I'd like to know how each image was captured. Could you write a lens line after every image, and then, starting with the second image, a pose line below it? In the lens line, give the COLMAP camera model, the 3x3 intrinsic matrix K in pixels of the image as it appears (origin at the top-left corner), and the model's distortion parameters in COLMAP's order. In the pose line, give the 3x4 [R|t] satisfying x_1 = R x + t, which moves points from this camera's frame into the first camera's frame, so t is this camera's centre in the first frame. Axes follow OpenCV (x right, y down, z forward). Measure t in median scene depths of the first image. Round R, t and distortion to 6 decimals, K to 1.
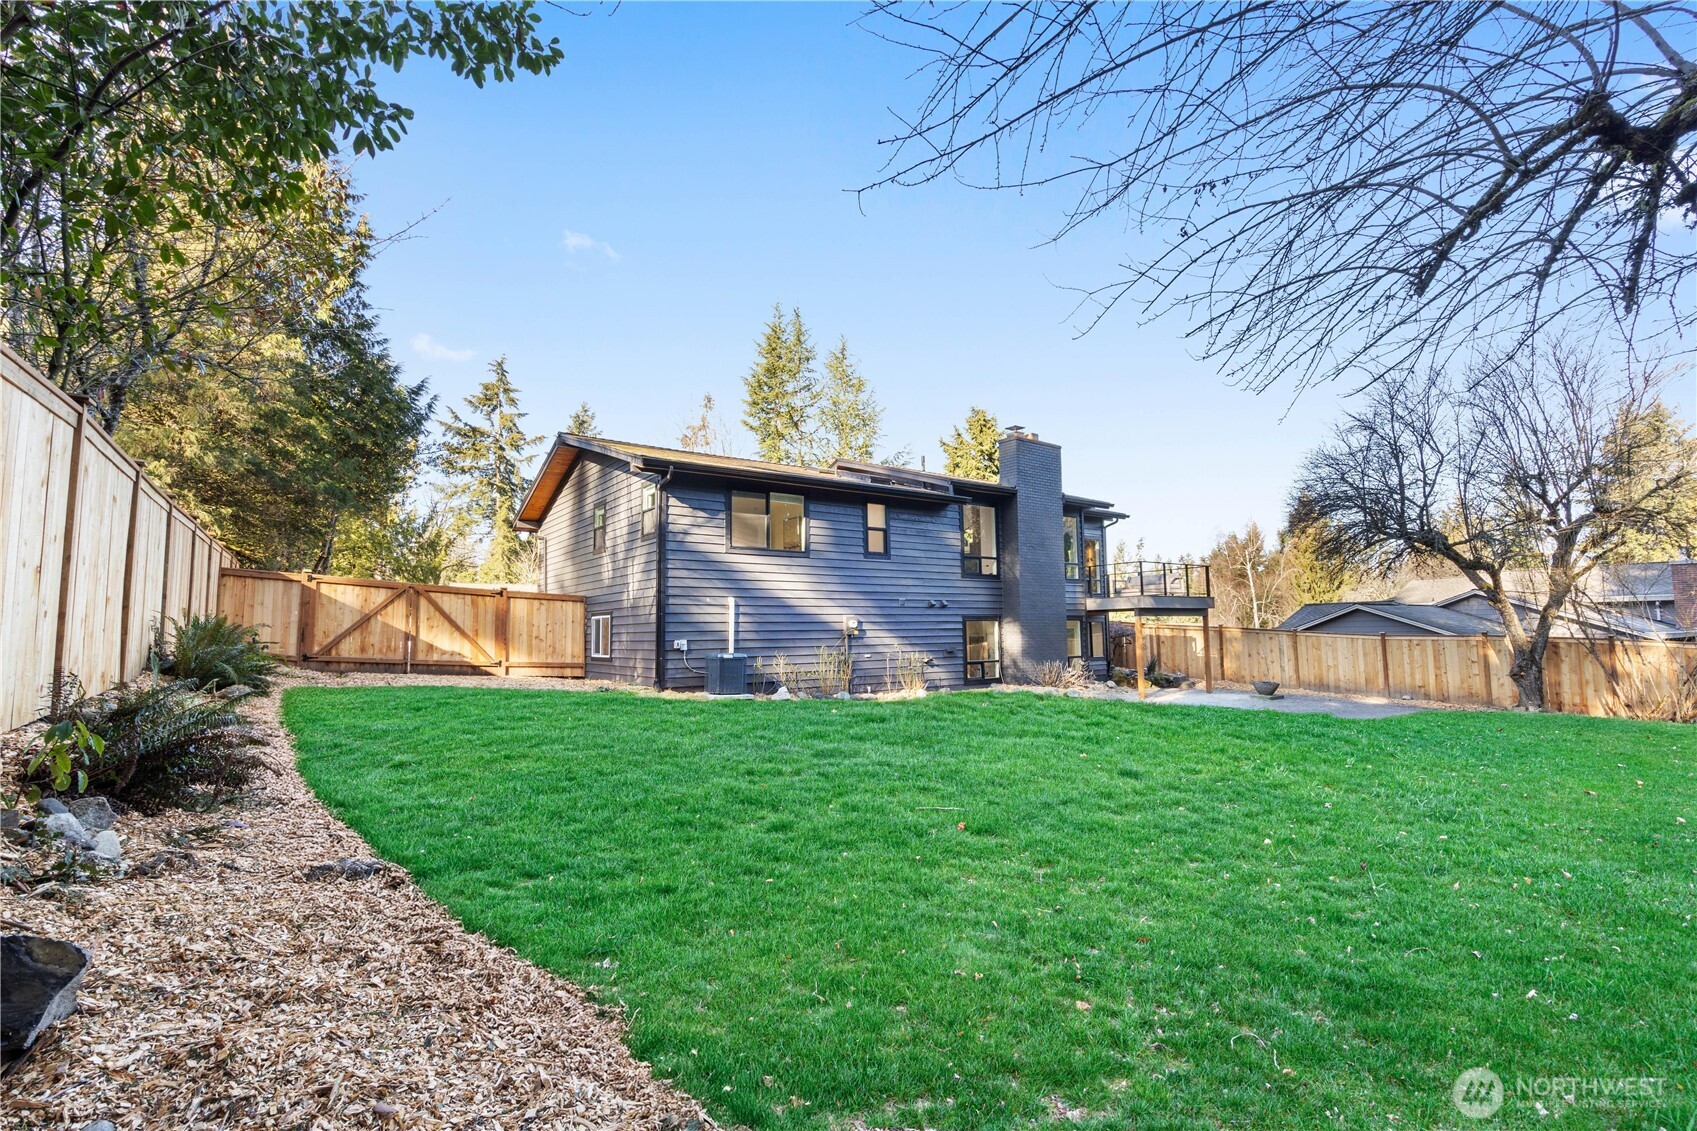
lens RADIAL K [[773.2, 0, 846.6], [0, 773.2, 563.3], [0, 0, 1]] dist [-0.002389, 0.000366]
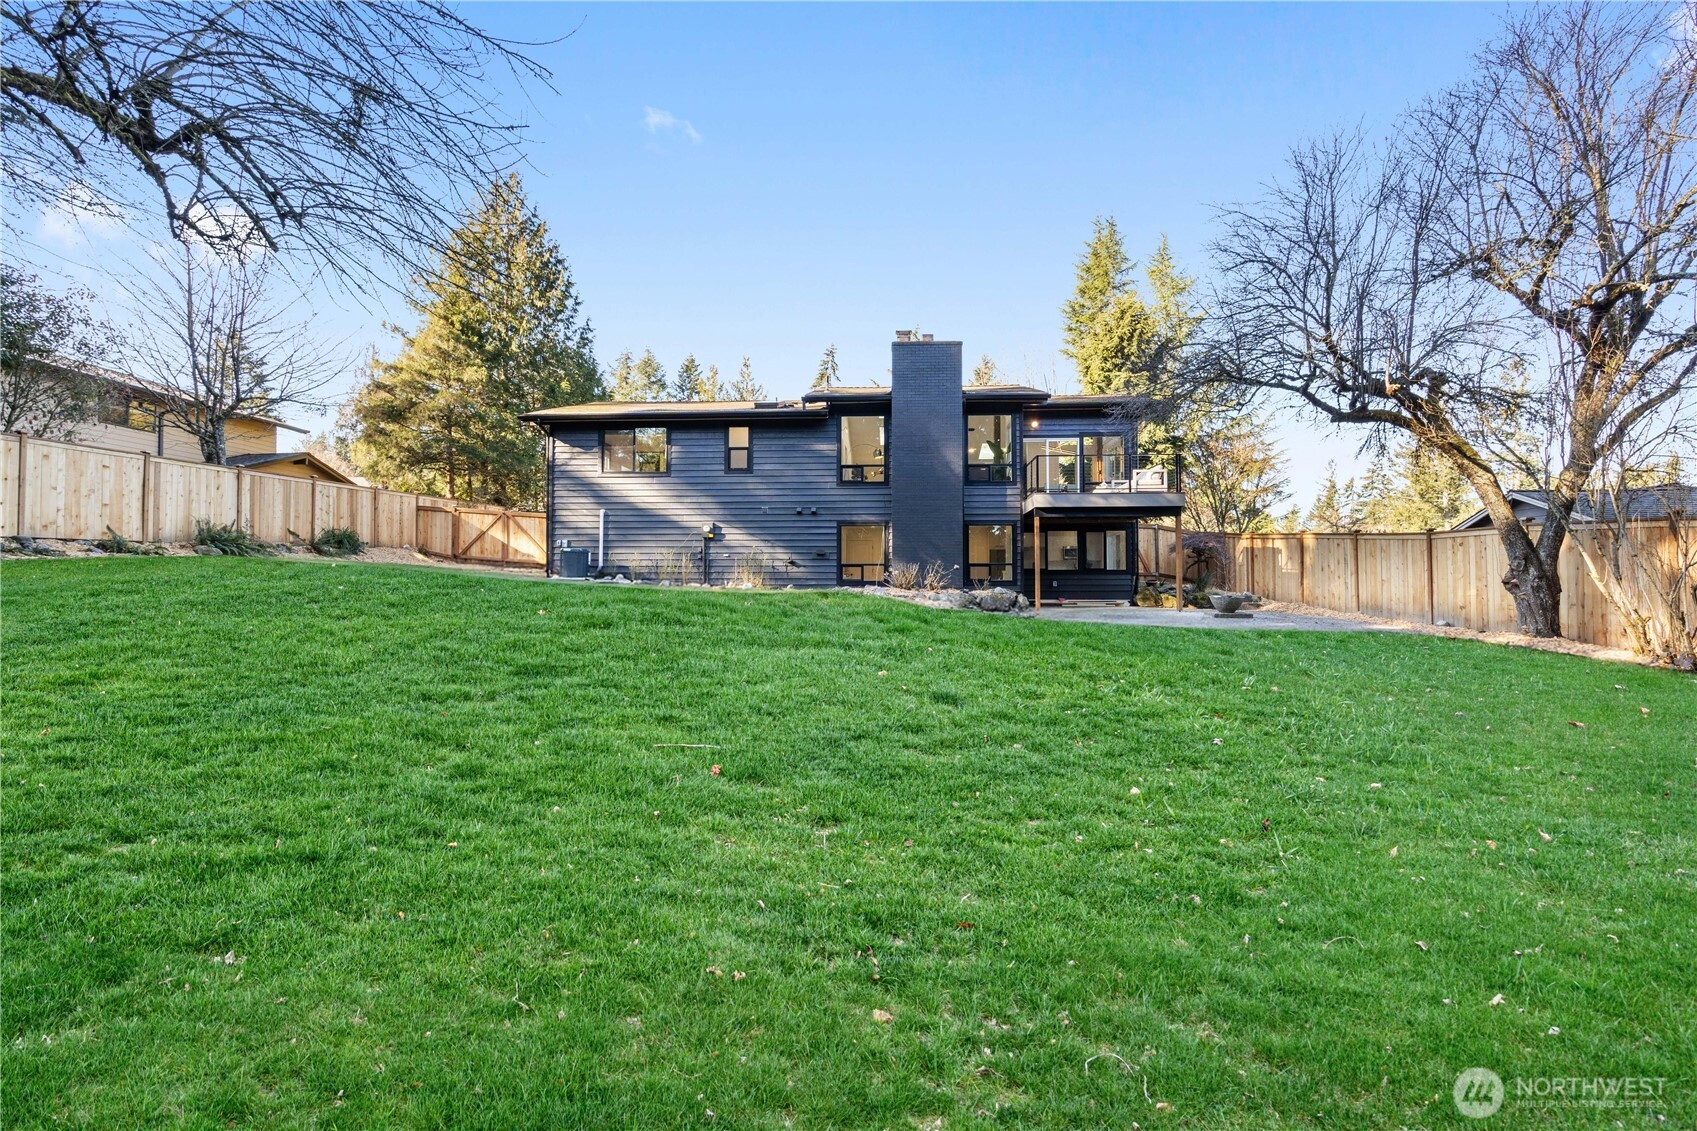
lens RADIAL K [[773.2, 0, 847.8], [0, 773.2, 566.4], [0, 0, 1]] dist [-0.002389, 0.000366]
pose [[0.770747, -0.001763, -0.637139, 0.910481], [0.044890, 0.997661, 0.051543, 0.080798], [0.635558, -0.068328, 0.769023, 0.189874]]
